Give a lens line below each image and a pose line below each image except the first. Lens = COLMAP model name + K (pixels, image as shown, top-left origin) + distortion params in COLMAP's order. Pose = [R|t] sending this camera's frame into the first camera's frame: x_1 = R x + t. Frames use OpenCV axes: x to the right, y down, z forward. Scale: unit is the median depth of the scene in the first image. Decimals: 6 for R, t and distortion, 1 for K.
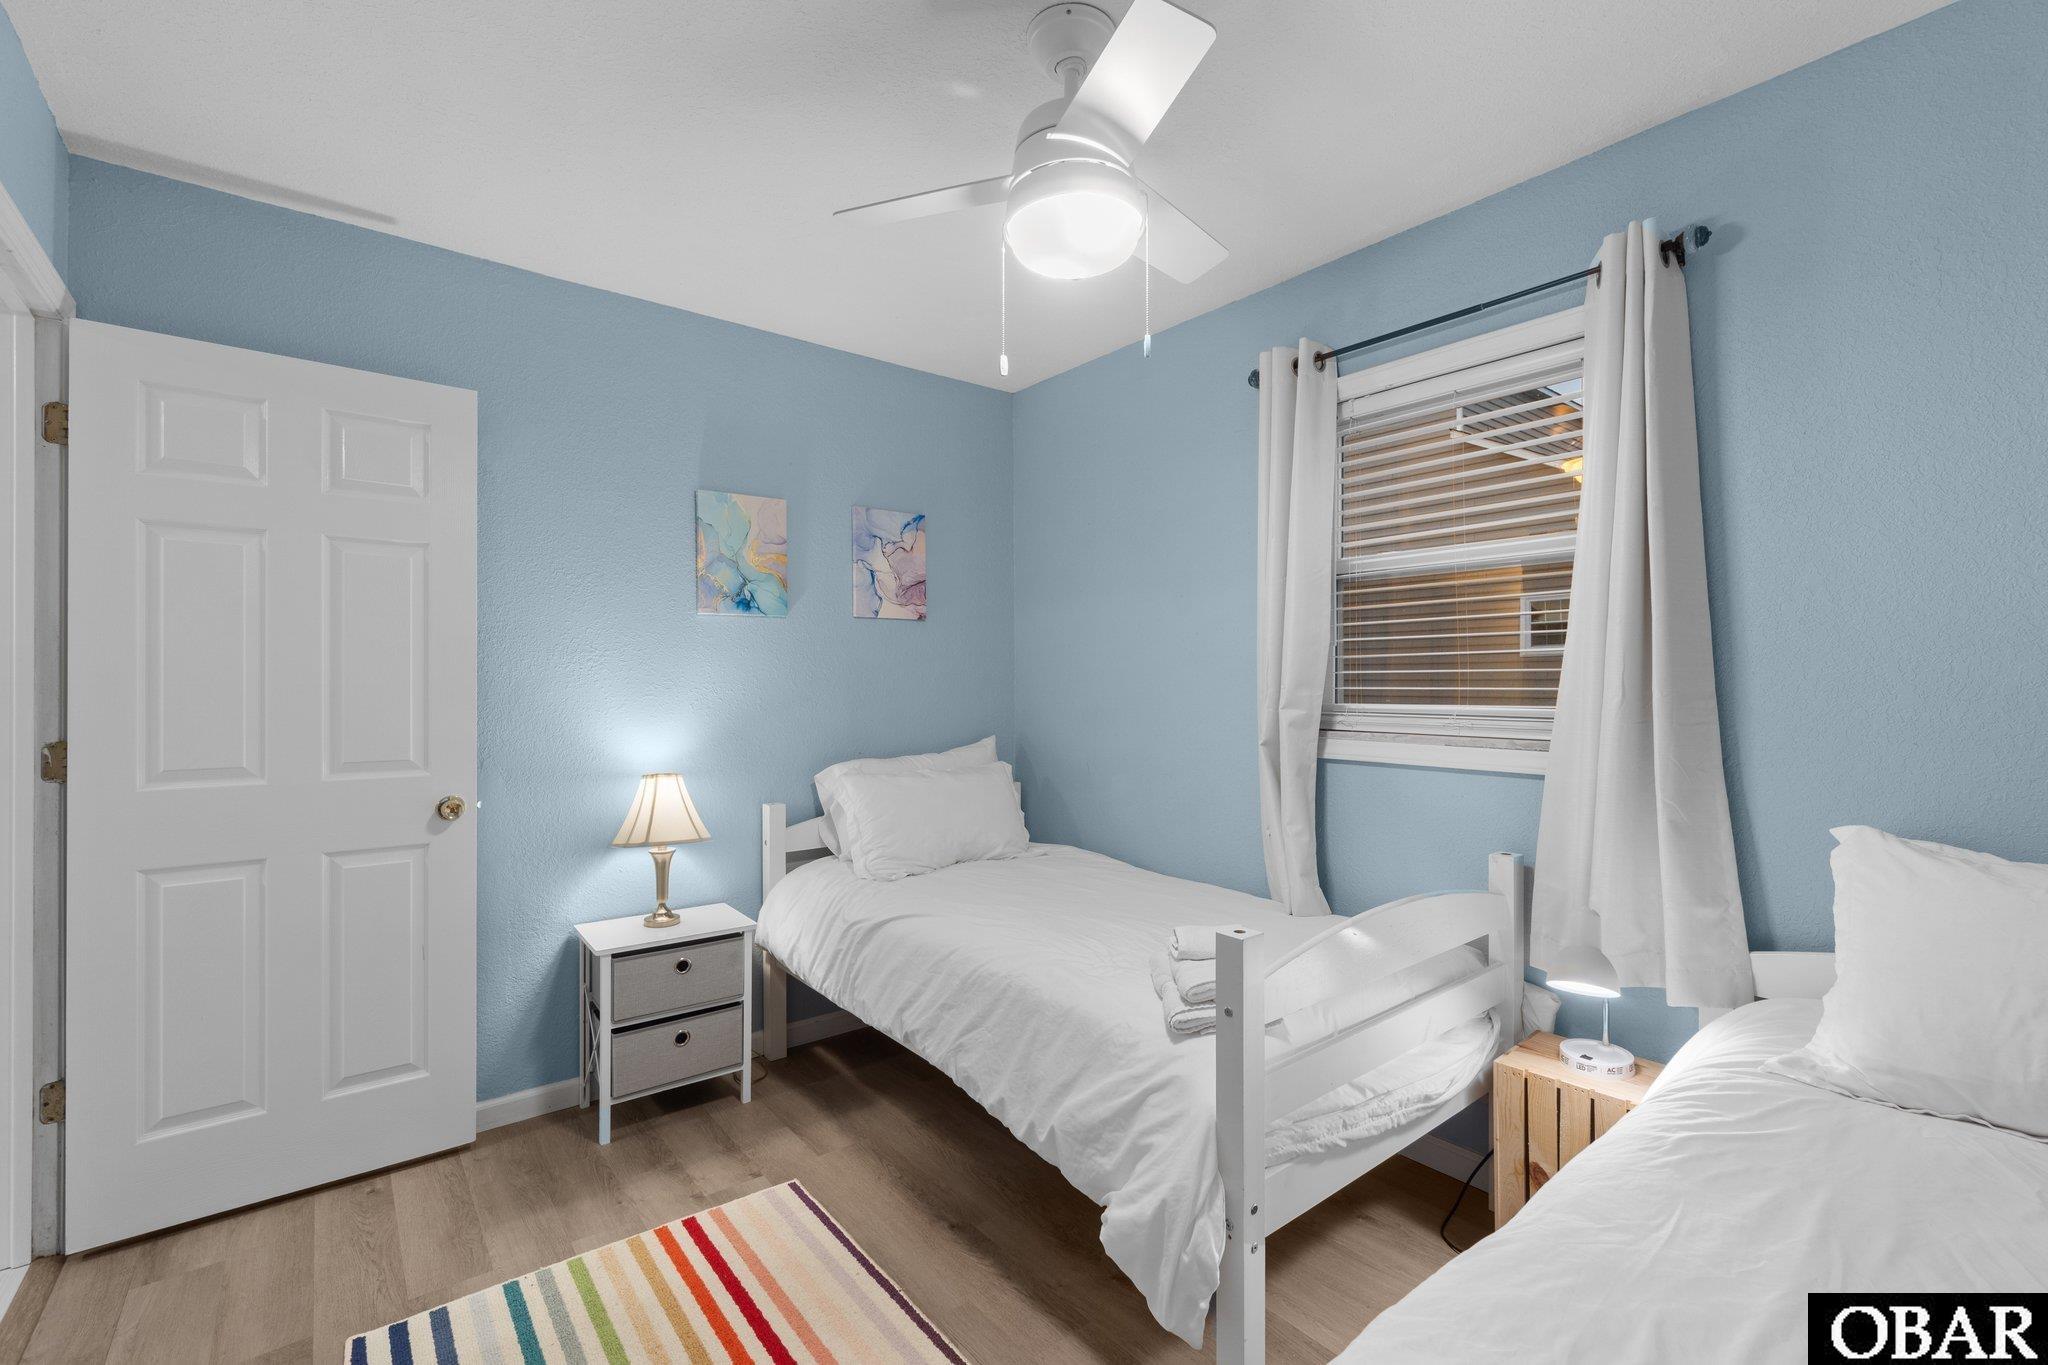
lens RADIAL K [[882.0, 0, 1021.4], [0, 882.0, 682.8], [0, 0, 1]] dist [-0.013763, 0.001065]
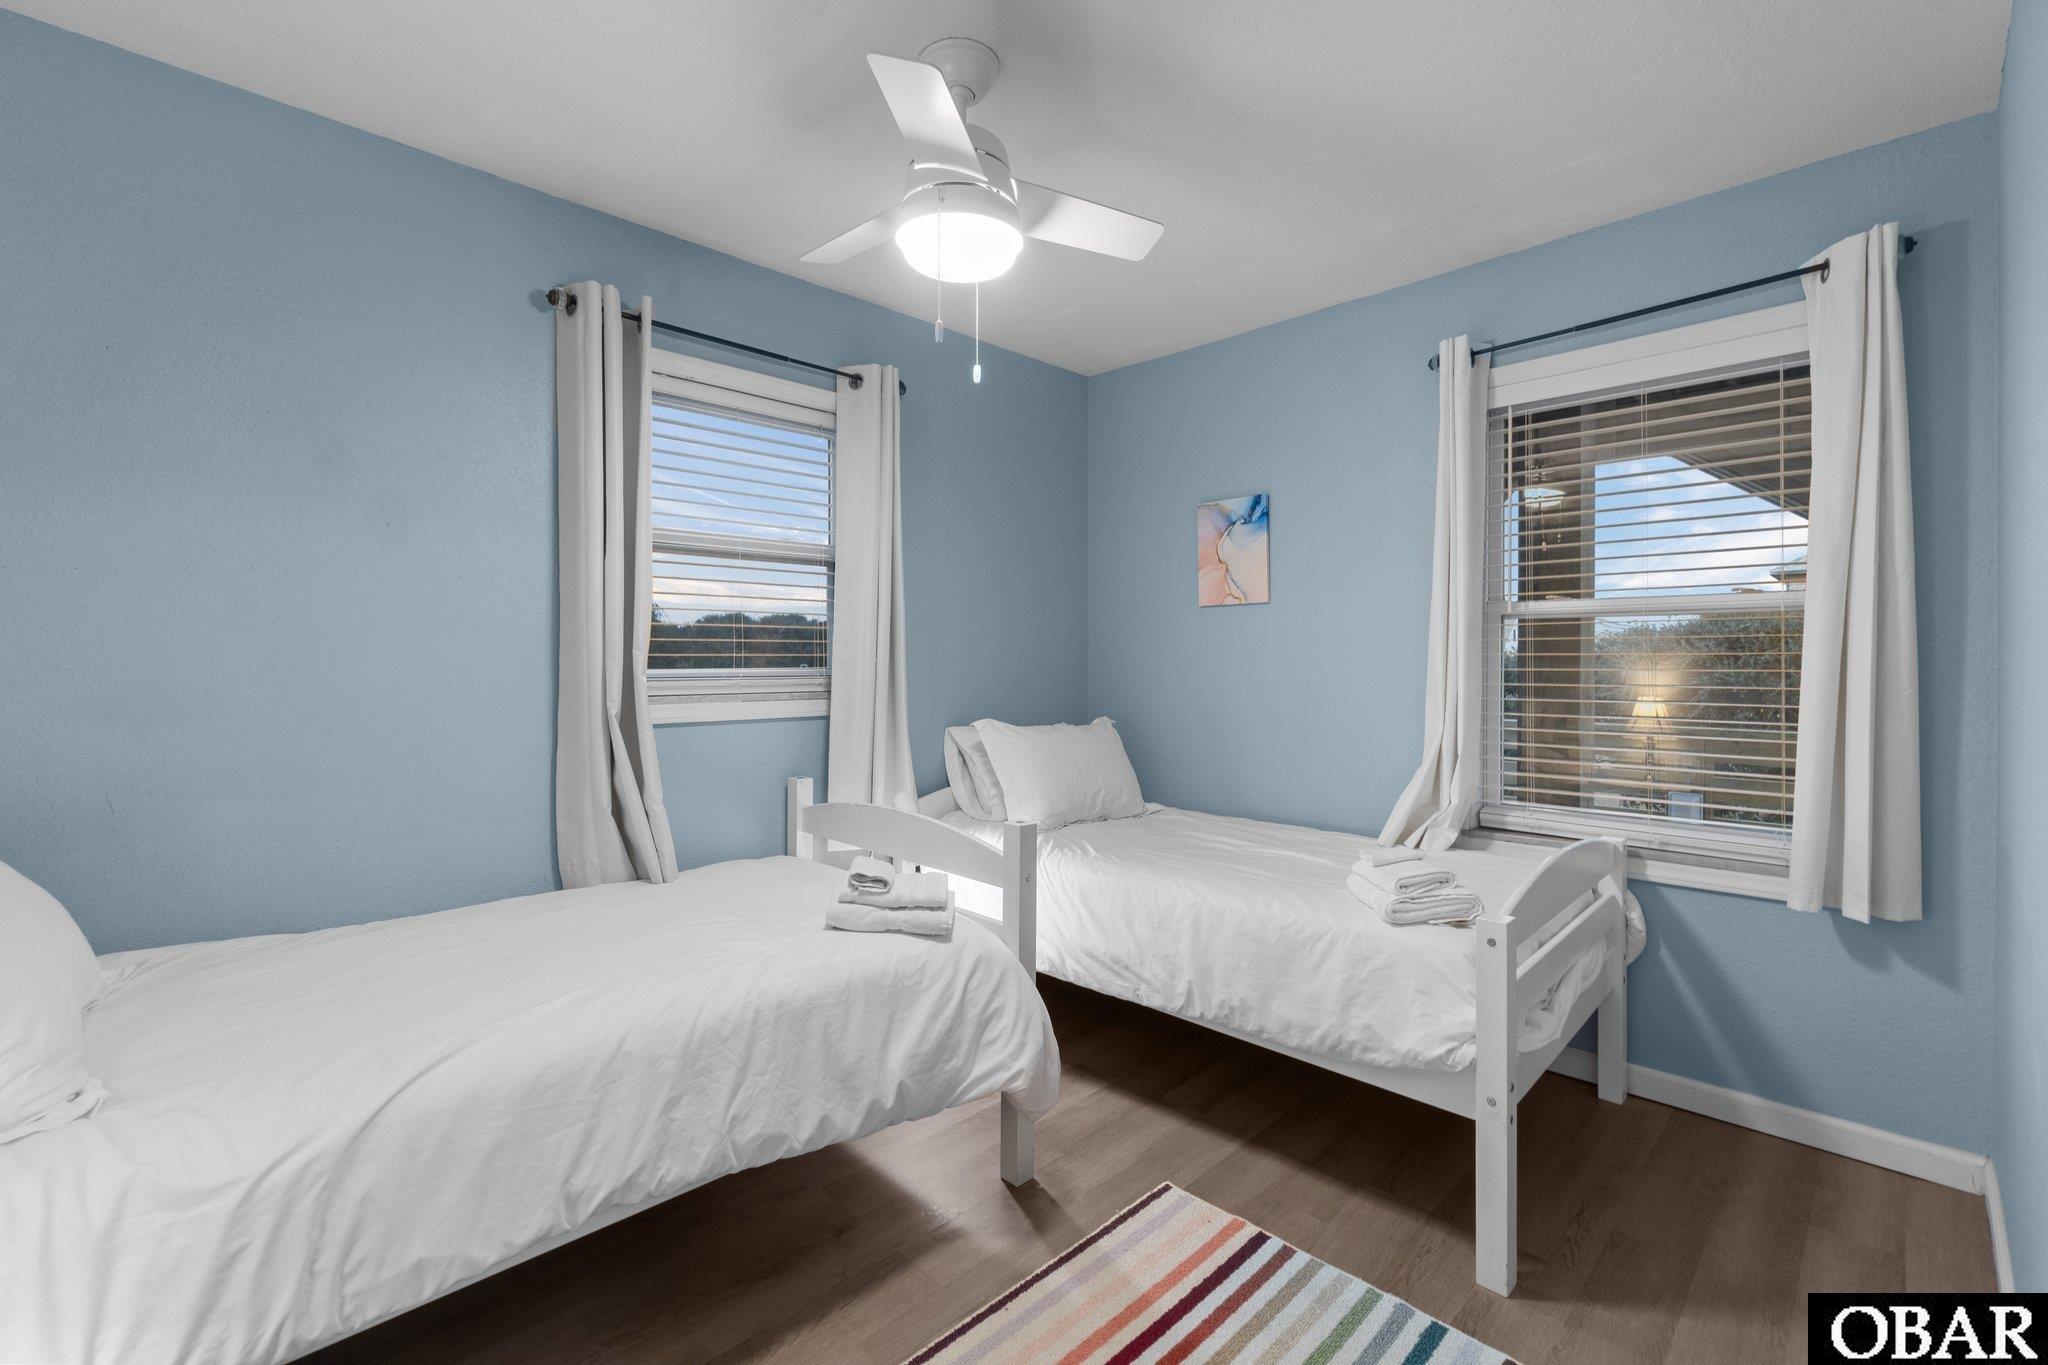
lens RADIAL K [[882.0, 0, 1021.1], [0, 882.0, 672.3], [0, 0, 1]] dist [-0.013763, 0.001065]
pose [[-0.110466, -0.015663, 0.993756, -0.867049], [-0.003402, 0.999876, 0.015382, 0.012400], [-0.993874, -0.001681, -0.110506, 0.858148]]
